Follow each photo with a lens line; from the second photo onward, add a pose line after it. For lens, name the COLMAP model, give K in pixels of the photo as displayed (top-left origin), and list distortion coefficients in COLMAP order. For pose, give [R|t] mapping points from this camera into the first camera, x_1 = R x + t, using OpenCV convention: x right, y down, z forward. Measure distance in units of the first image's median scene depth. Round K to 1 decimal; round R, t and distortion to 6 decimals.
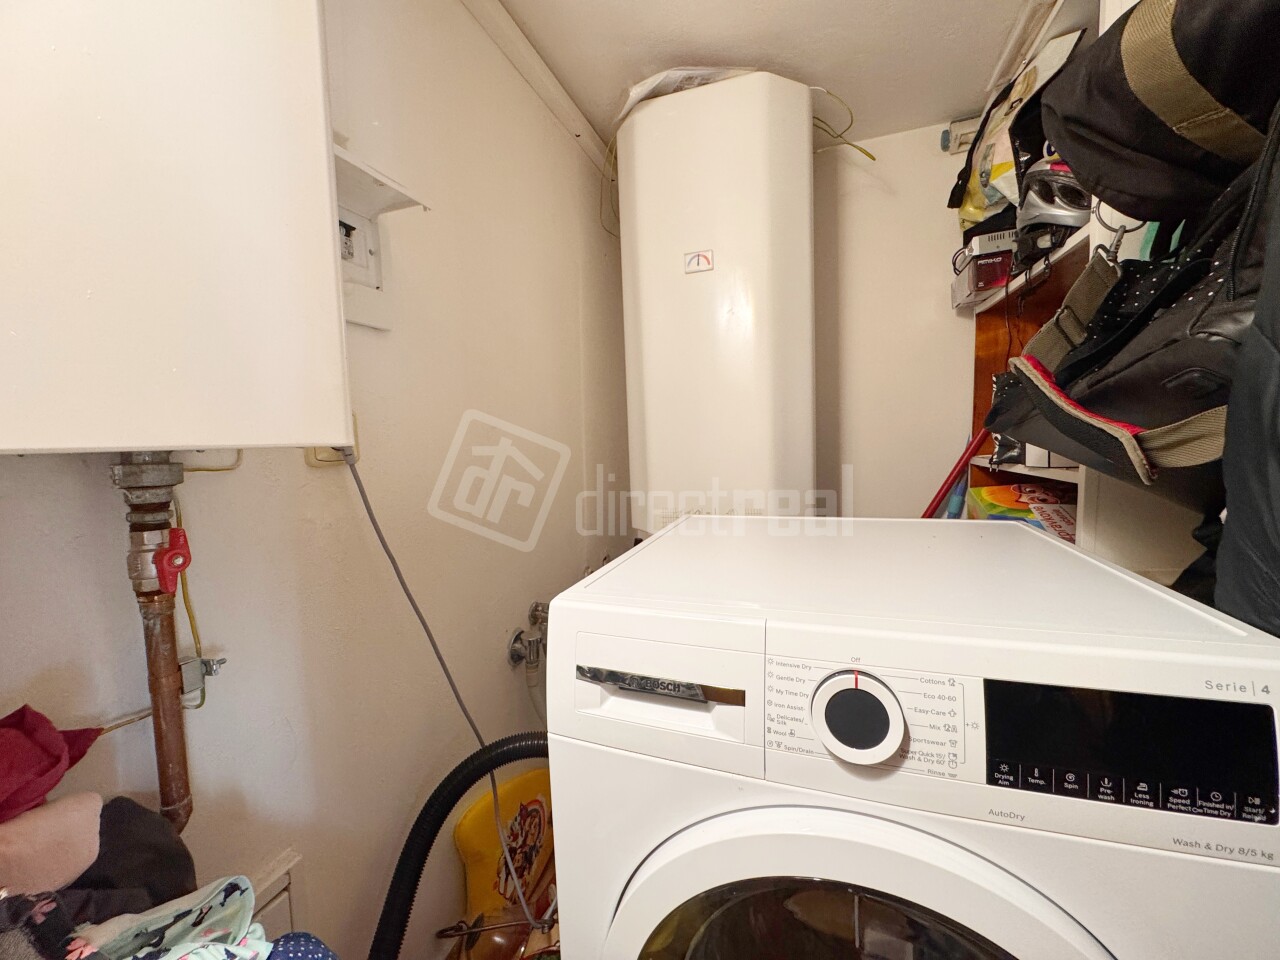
lens RADIAL K [[513.0, 0, 635.5], [0, 513.0, 479.5], [0, 0, 1]] dist [-0.006850, 0.000265]
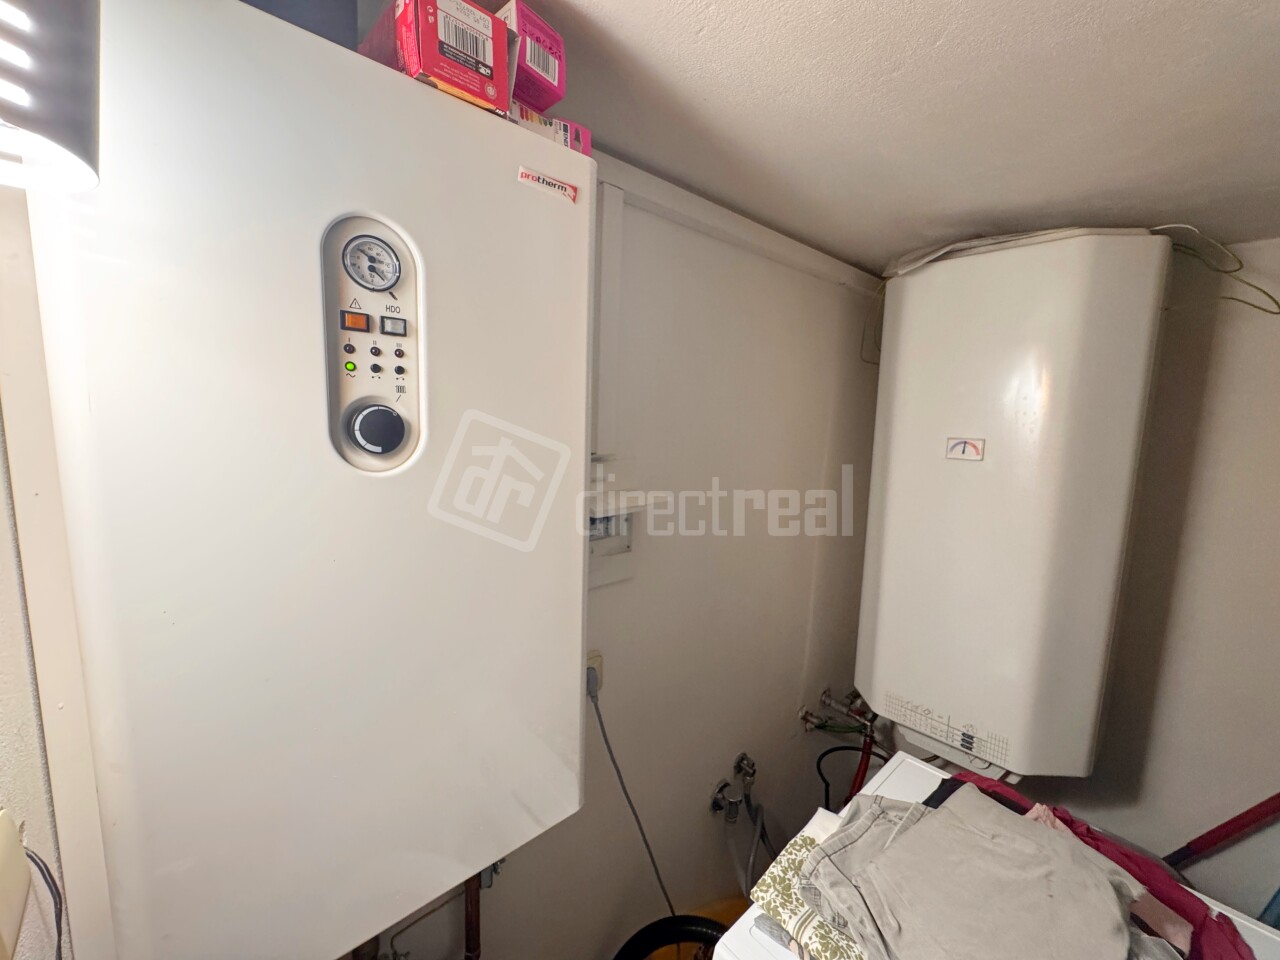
lens RADIAL K [[513.0, 0, 629.7], [0, 513.0, 479.6], [0, 0, 1]] dist [-0.006850, 0.000265]
pose [[0.879021, 0.112881, -0.463228, 0.031590], [-0.092989, 0.993501, 0.065643, -0.395283], [0.467627, -0.014626, 0.883805, -0.052580]]
